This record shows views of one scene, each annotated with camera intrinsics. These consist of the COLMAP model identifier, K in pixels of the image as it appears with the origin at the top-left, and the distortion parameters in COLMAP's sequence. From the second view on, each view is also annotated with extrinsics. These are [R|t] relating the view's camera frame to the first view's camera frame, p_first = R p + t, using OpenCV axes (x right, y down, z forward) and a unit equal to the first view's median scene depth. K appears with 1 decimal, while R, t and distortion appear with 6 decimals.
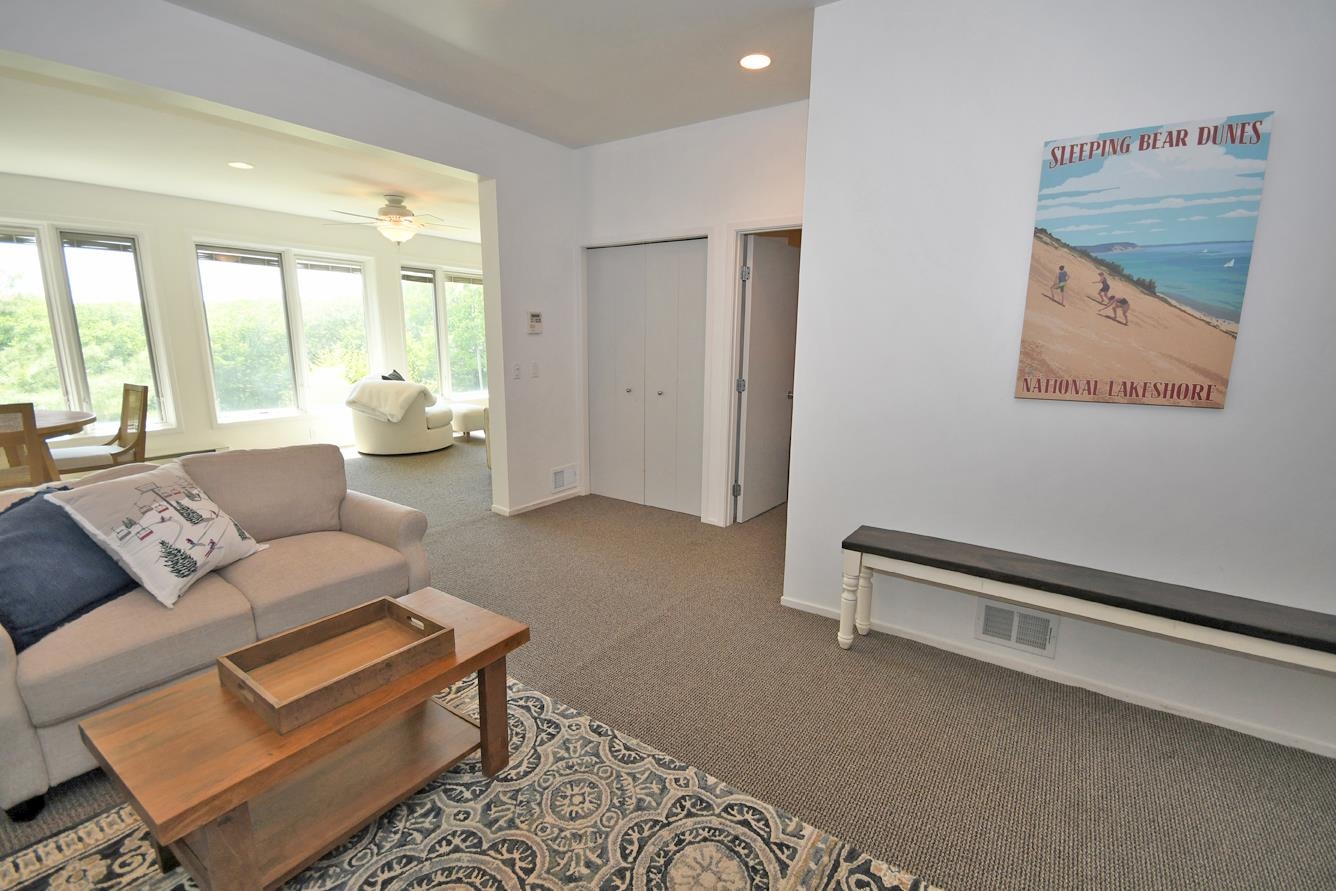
lens RADIAL K [[603.7, 0, 666.5], [0, 603.7, 457.6], [0, 0, 1]] dist [0.018593, -0.015270]
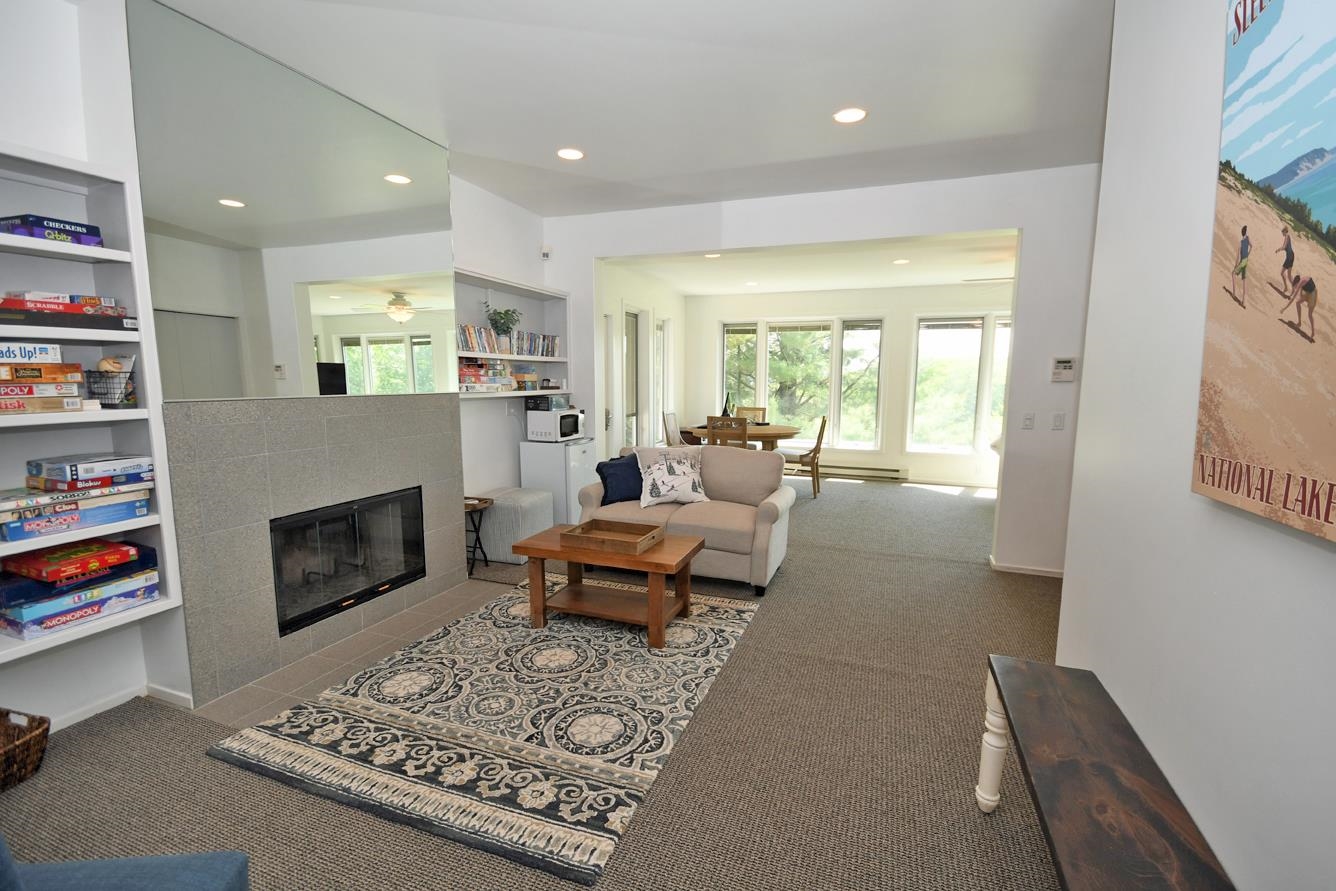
lens RADIAL K [[603.7, 0, 666.5], [0, 603.7, 457.6], [0, 0, 1]] dist [0.018593, -0.015270]
pose [[0.211707, 0.115566, -0.970477, 1.068985], [-0.201609, 0.976791, 0.072337, -0.082080], [0.956313, 0.180343, 0.230092, 0.499471]]
